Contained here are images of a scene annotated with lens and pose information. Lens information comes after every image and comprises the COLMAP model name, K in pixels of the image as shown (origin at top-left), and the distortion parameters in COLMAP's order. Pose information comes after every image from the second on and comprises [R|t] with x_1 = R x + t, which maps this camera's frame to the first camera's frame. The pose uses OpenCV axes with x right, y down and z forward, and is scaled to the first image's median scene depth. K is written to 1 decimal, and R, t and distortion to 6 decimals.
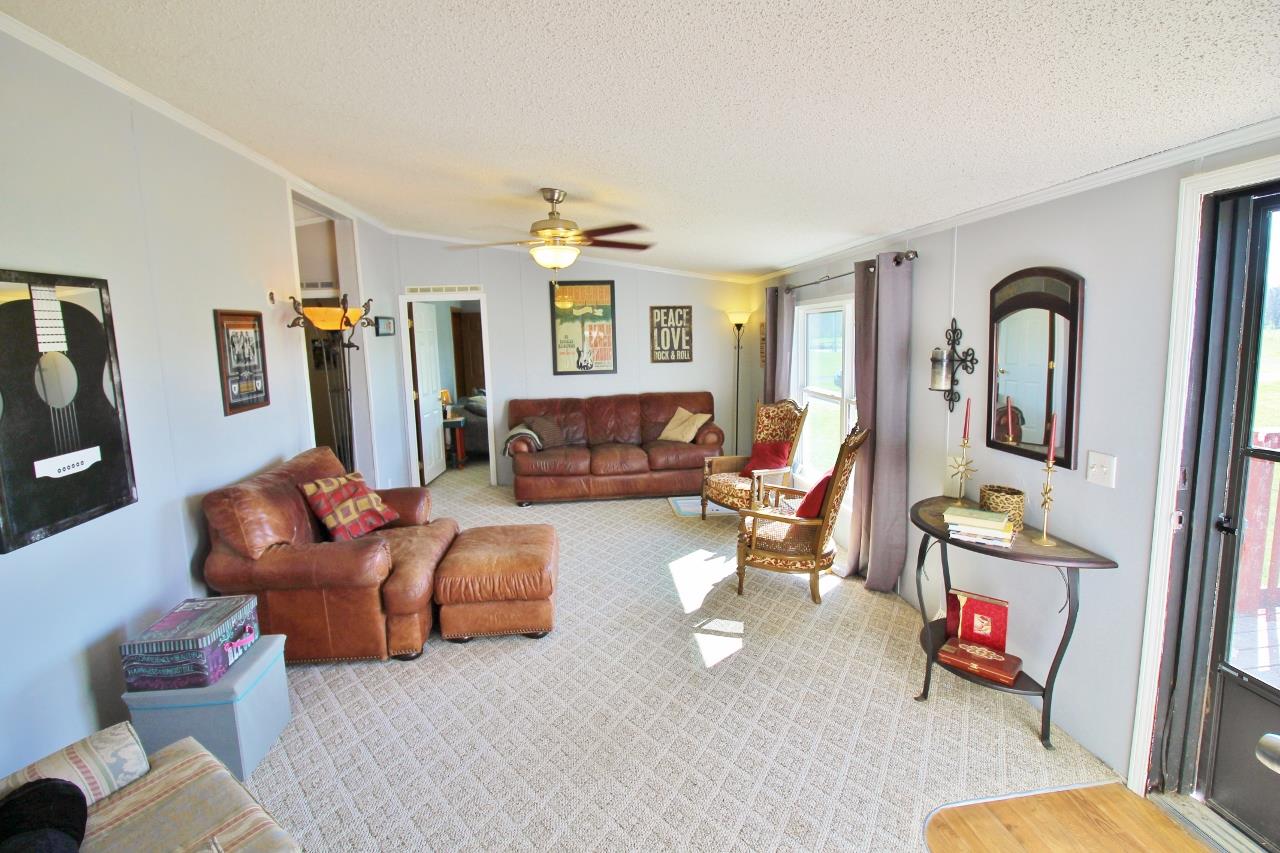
lens RADIAL K [[604.7, 0, 638.8], [0, 604.7, 413.0], [0, 0, 1]] dist [-0.012245, -0.000354]
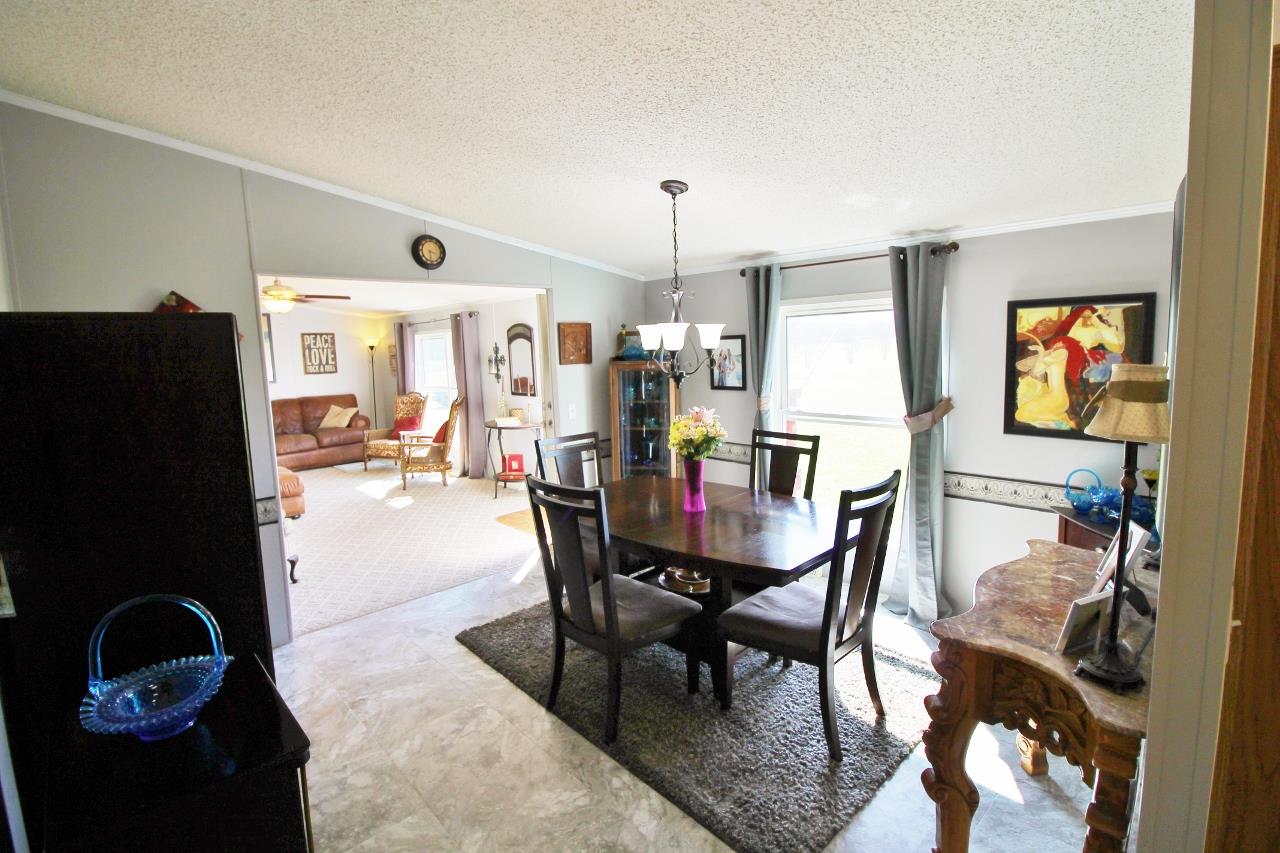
lens RADIAL K [[604.7, 0, 638.8], [0, 604.7, 413.0], [0, 0, 1]] dist [-0.012245, -0.000354]
pose [[0.795190, -0.066664, 0.602685, -0.355531], [0.089725, 0.995933, -0.008222, 0.141670], [-0.599685, 0.060614, 0.797937, -0.909564]]
